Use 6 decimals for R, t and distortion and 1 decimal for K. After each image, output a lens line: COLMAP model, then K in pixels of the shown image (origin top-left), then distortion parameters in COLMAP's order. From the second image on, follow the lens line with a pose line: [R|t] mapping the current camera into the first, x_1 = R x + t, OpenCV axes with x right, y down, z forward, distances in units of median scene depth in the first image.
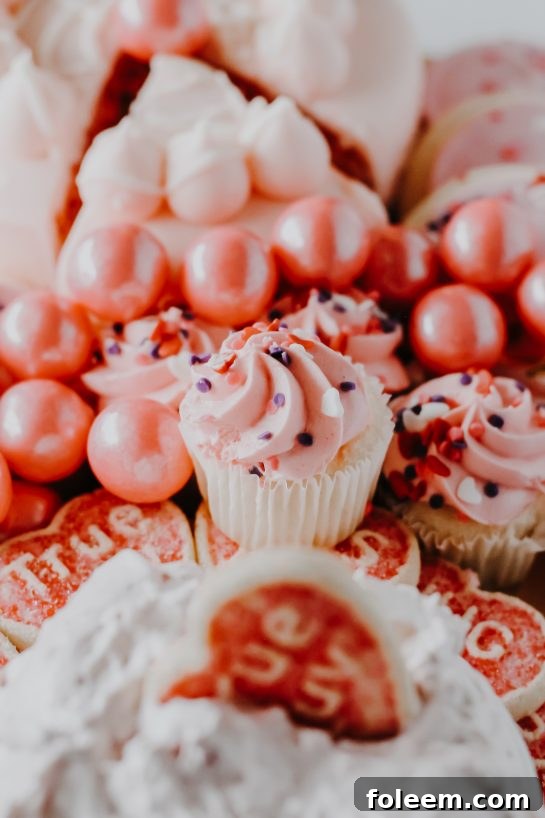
lens RADIAL K [[2060.0, 0, 272.5], [0, 2060.0, 409.0], [0, 0, 1]] dist [-0.104580, -0.789359]
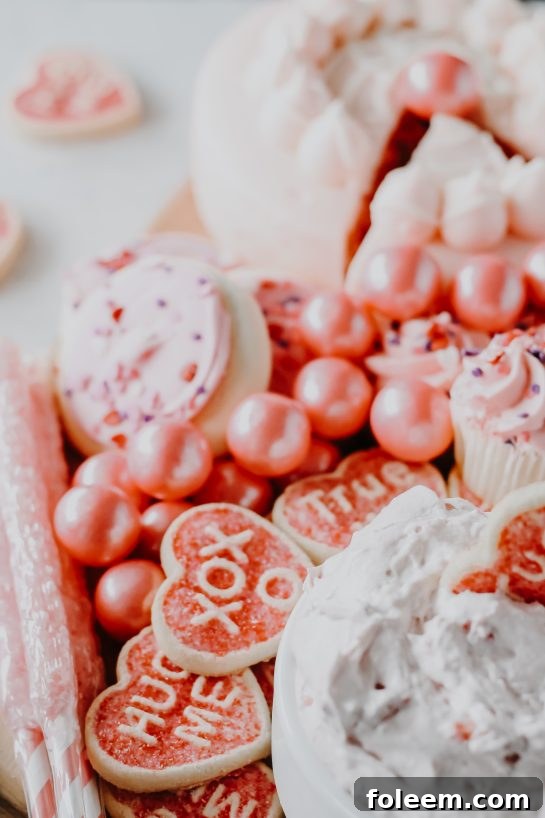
lens RADIAL K [[2060.0, 0, 272.5], [0, 2060.0, 409.0], [0, 0, 1]] dist [-0.104580, -0.789359]
pose [[0.994260, 0.104598, -0.022500, -0.123239], [-0.105239, 0.994010, -0.029492, 0.060231], [0.019280, 0.031691, 0.999312, -0.279588]]
